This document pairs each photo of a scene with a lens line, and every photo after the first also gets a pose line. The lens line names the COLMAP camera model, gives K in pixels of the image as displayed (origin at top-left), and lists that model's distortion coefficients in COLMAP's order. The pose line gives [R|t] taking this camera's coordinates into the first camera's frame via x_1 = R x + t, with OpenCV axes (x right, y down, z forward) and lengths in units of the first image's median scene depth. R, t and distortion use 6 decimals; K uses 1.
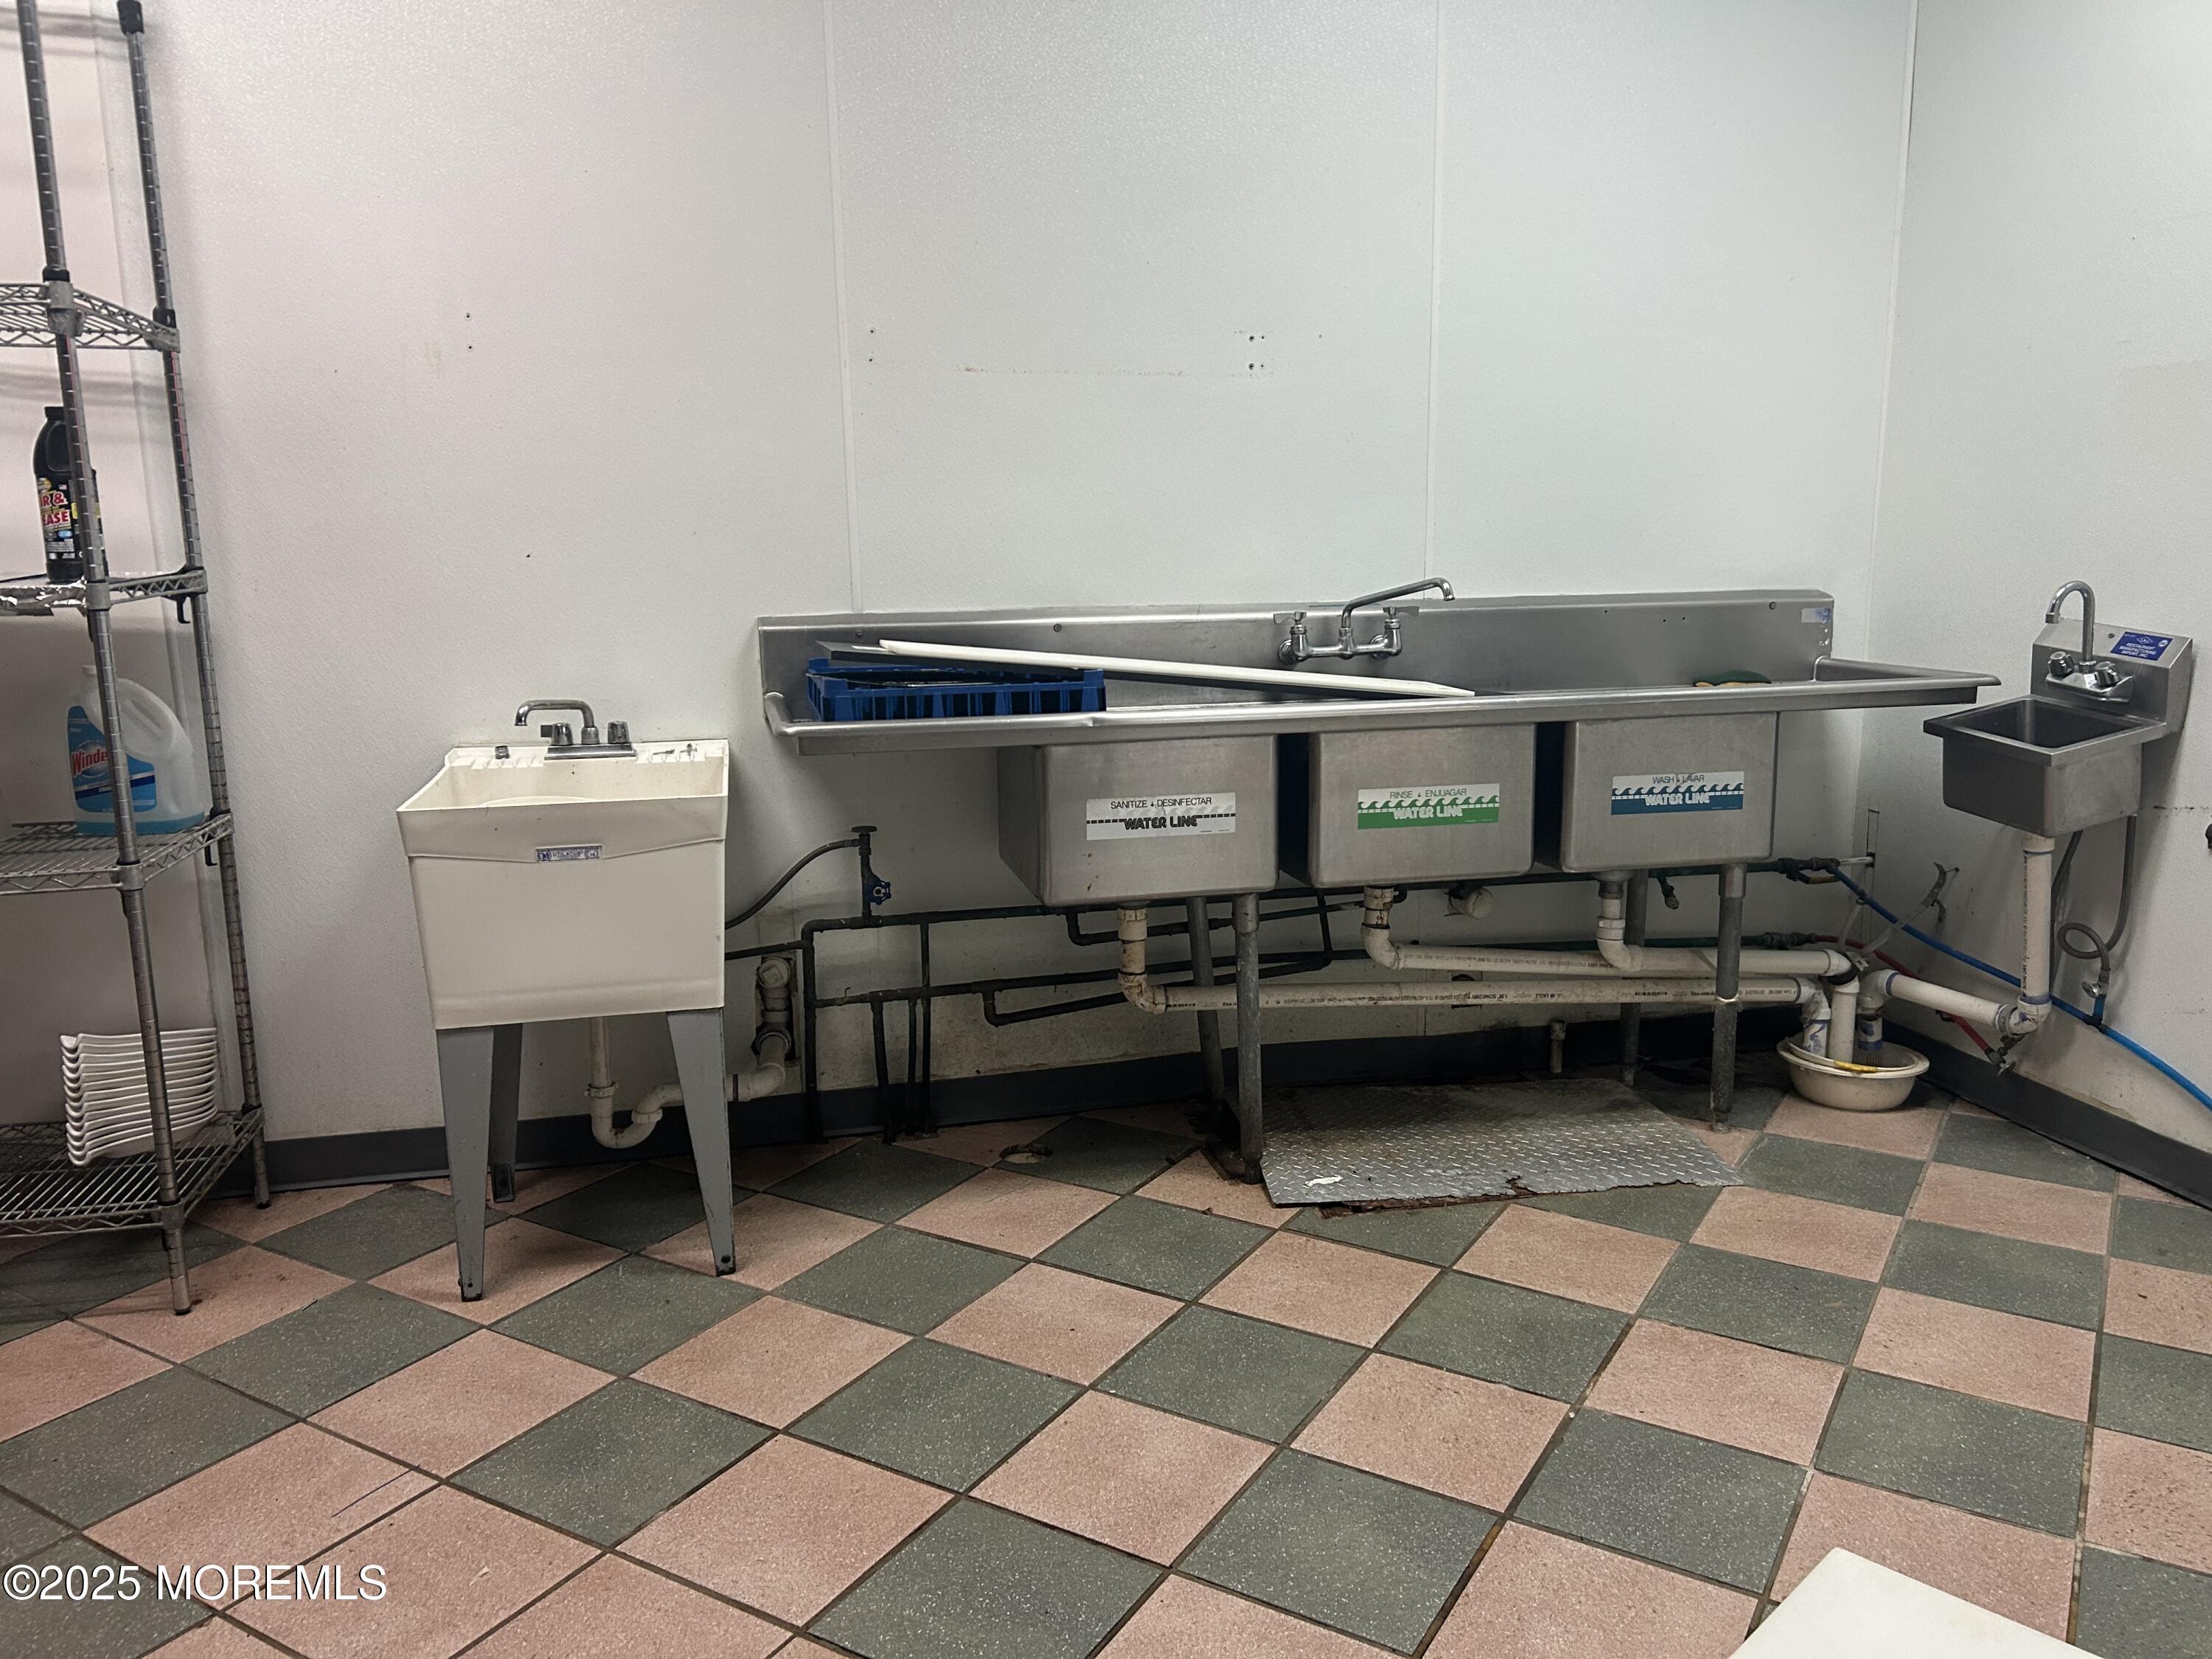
lens RADIAL K [[1665.4, 0, 1106.3], [0, 1665.4, 786.0], [0, 0, 1]] dist [0.059258, -0.079687]
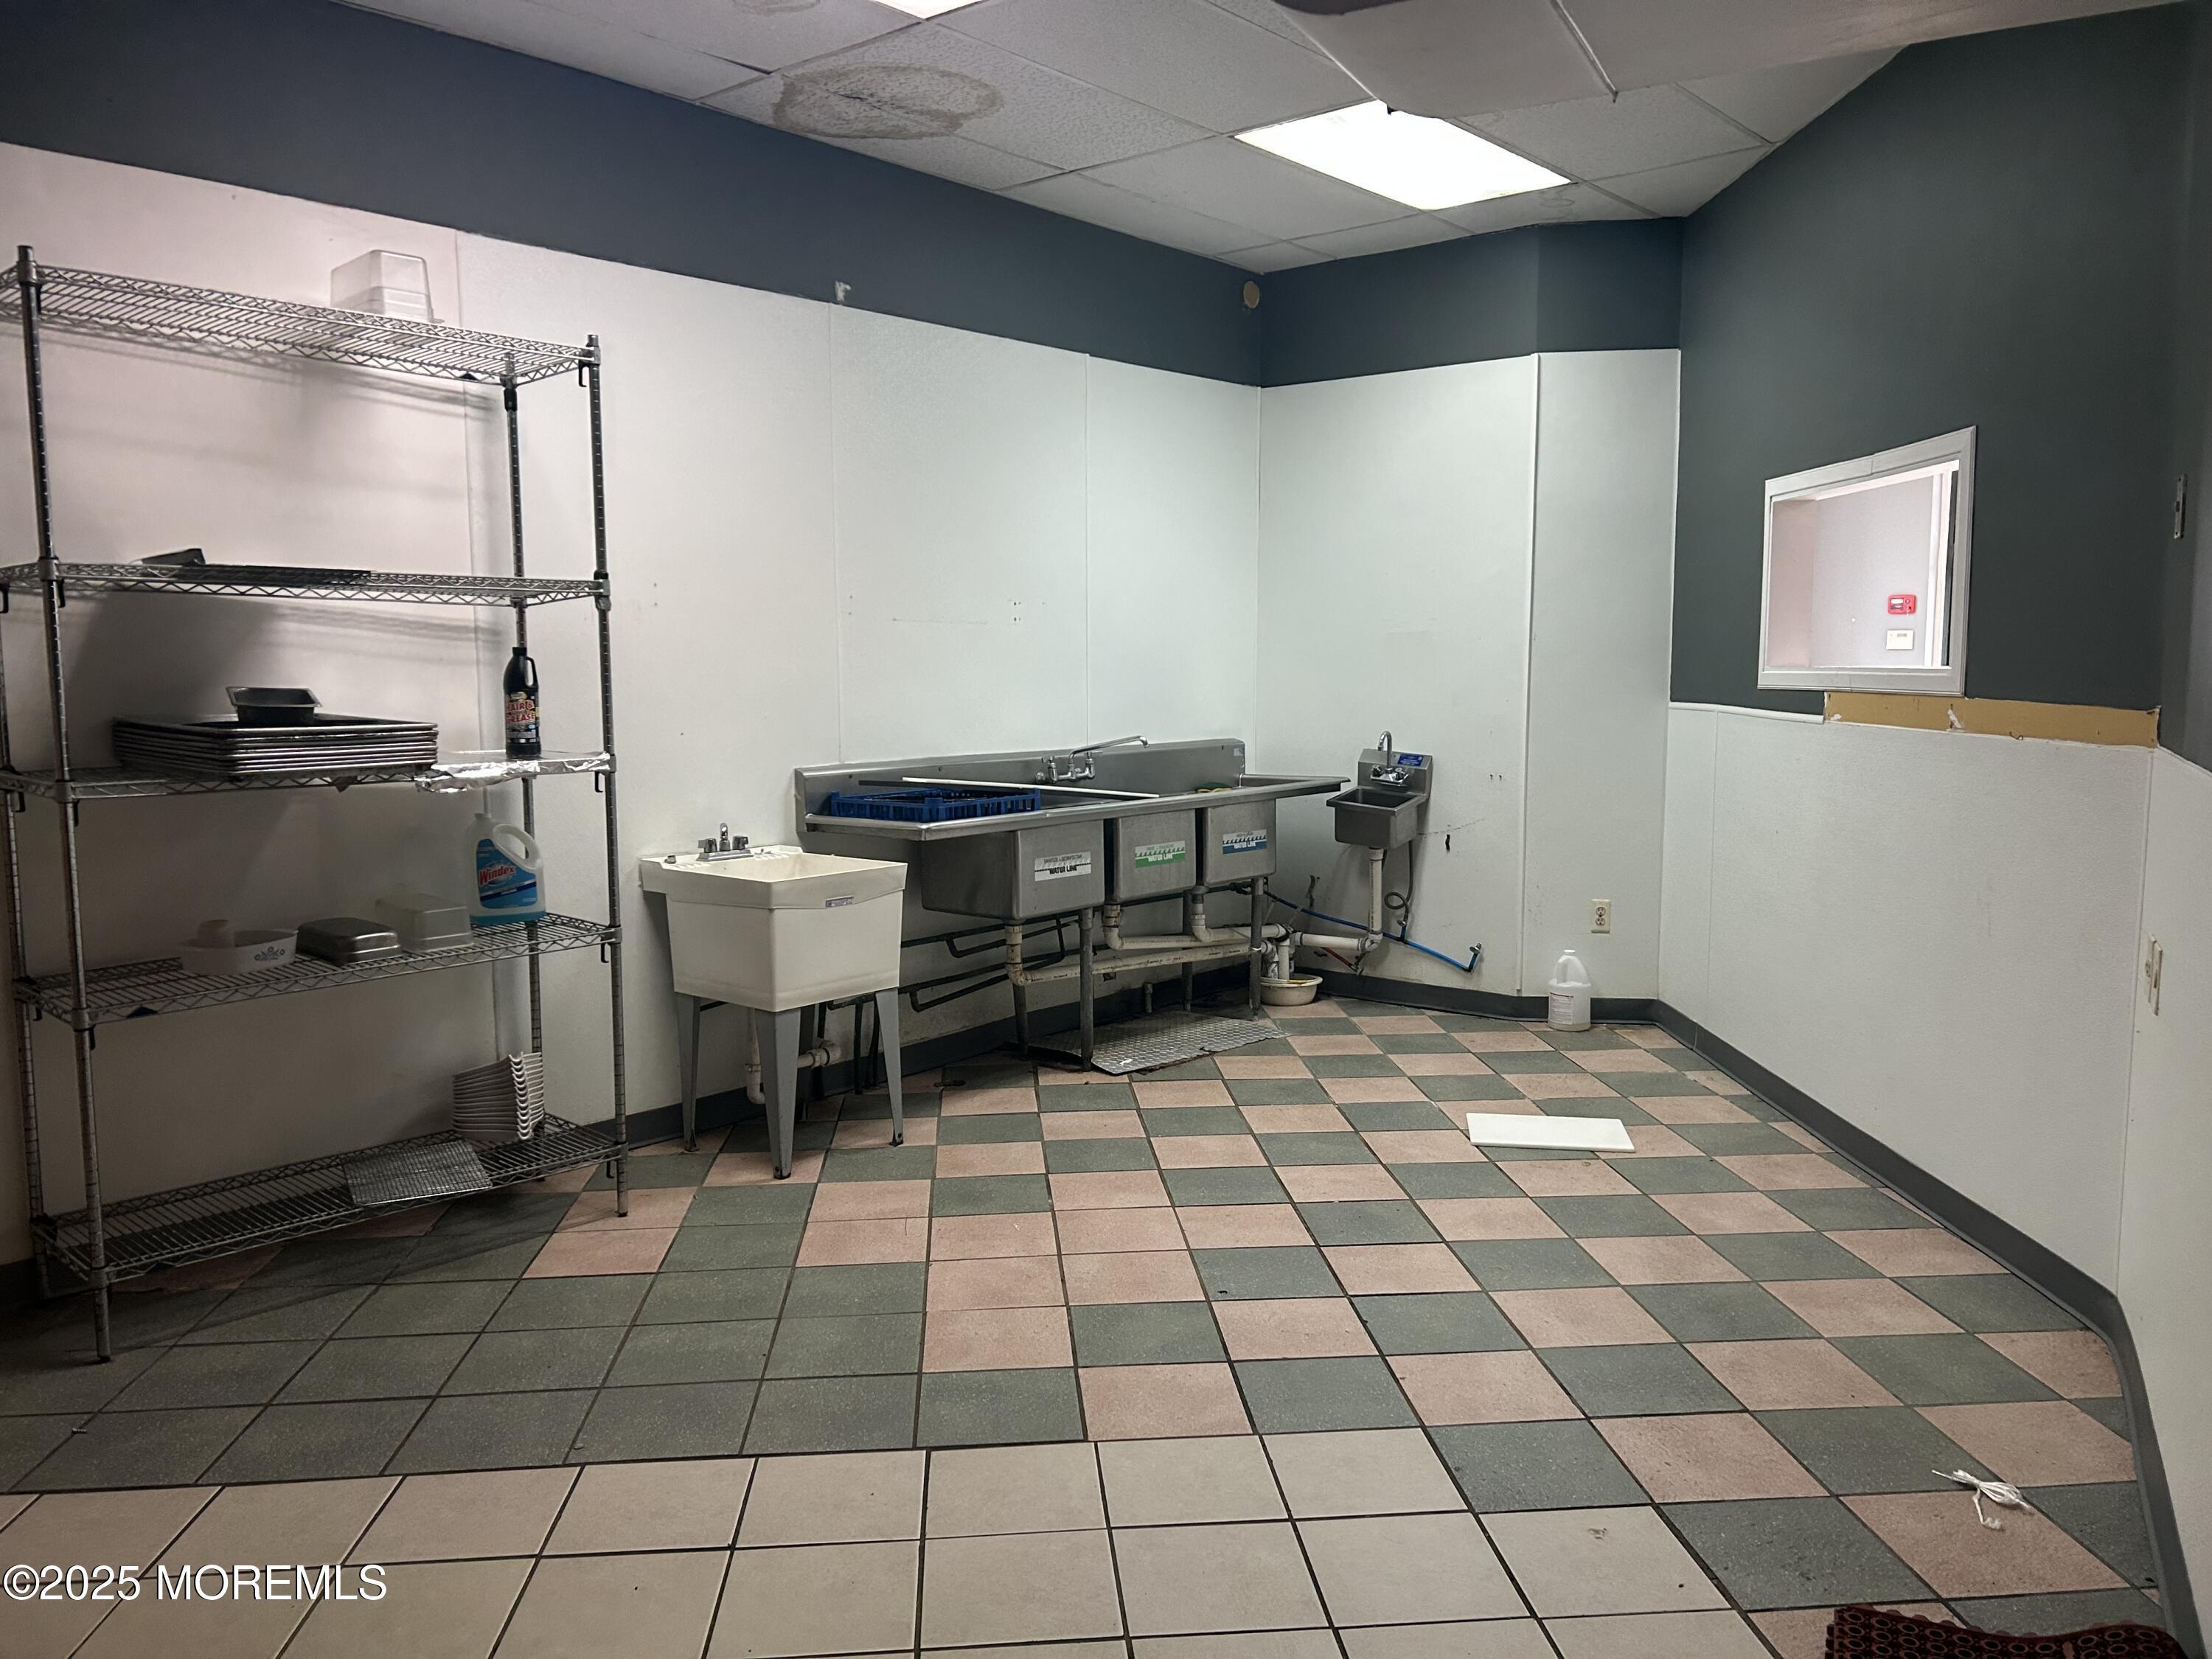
lens RADIAL K [[1665.4, 0, 1106.3], [0, 1665.4, 786.0], [0, 0, 1]] dist [0.059258, -0.079687]
pose [[0.807526, -0.038995, 0.588542, -0.945783], [0.092865, 0.993773, -0.061574, 0.044962], [-0.582476, 0.104377, 0.806118, -0.493200]]
